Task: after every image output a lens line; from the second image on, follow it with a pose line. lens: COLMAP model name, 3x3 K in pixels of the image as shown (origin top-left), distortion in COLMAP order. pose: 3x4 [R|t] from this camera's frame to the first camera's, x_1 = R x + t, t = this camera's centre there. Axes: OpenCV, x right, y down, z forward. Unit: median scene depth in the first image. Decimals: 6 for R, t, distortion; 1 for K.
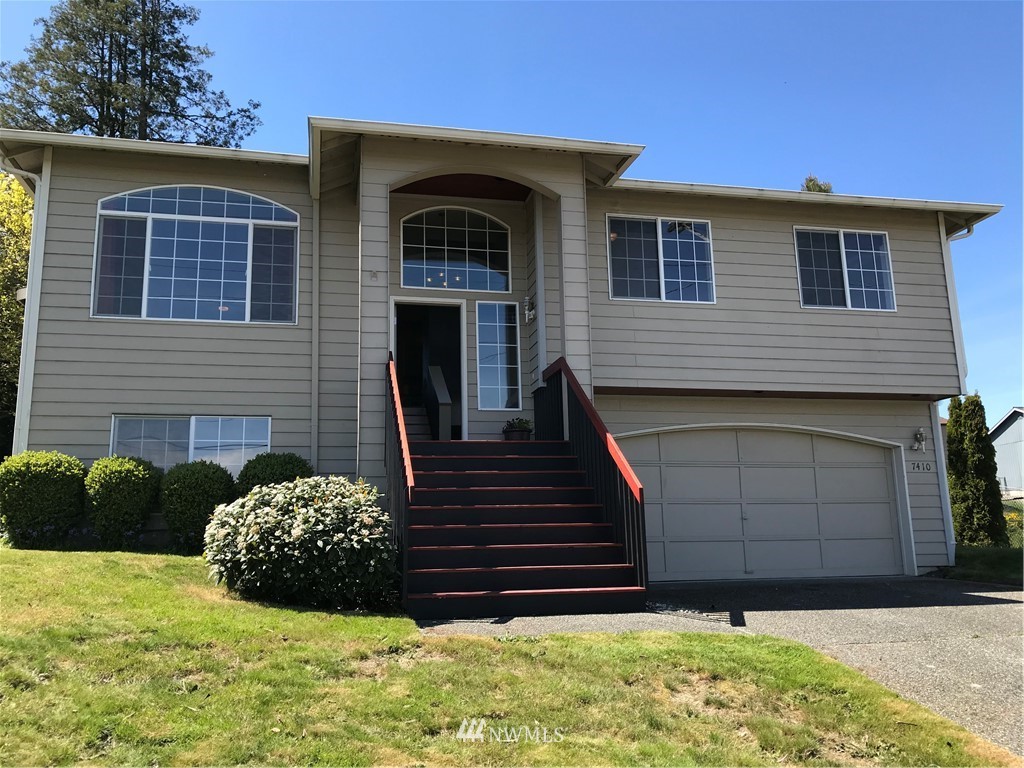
lens RADIAL K [[849.0, 0, 512.0], [0, 849.0, 384.0], [0, 0, 1]] dist [0.027046, 0.002394]
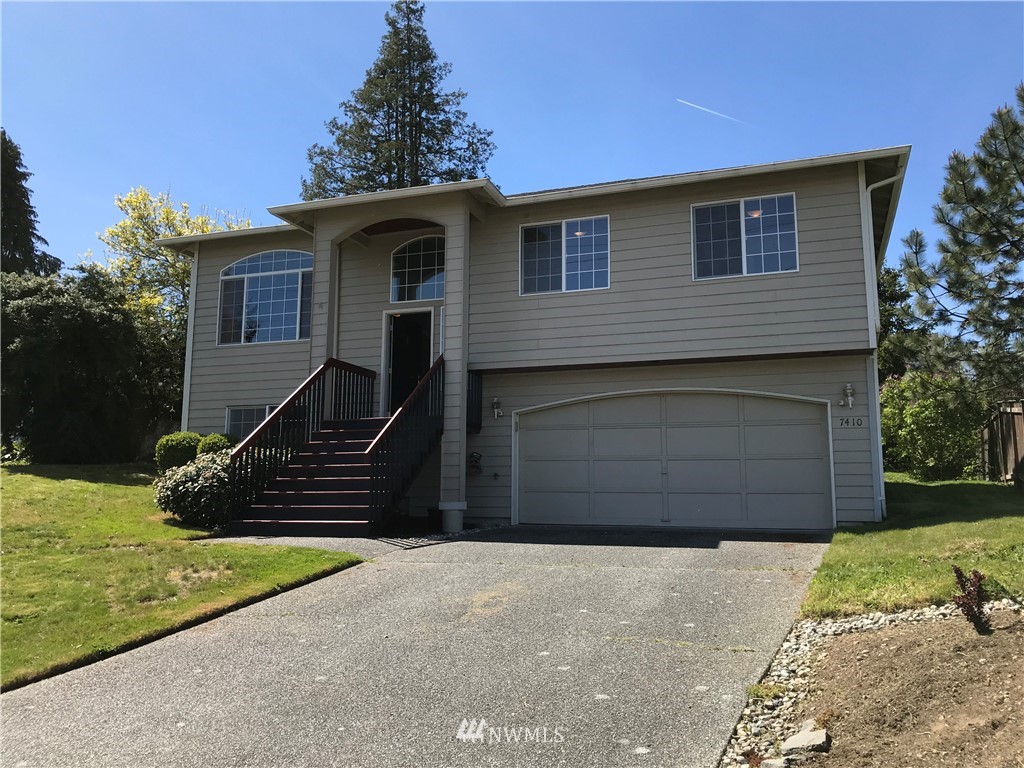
lens RADIAL K [[834.0, 0, 512.0], [0, 834.0, 384.0], [0, 0, 1]] dist [0.067101, -0.000400]
pose [[0.845126, -0.052600, -0.531973, 0.708244], [0.081130, 0.996240, 0.030383, -0.009852], [0.528375, -0.068836, 0.846216, -0.035926]]
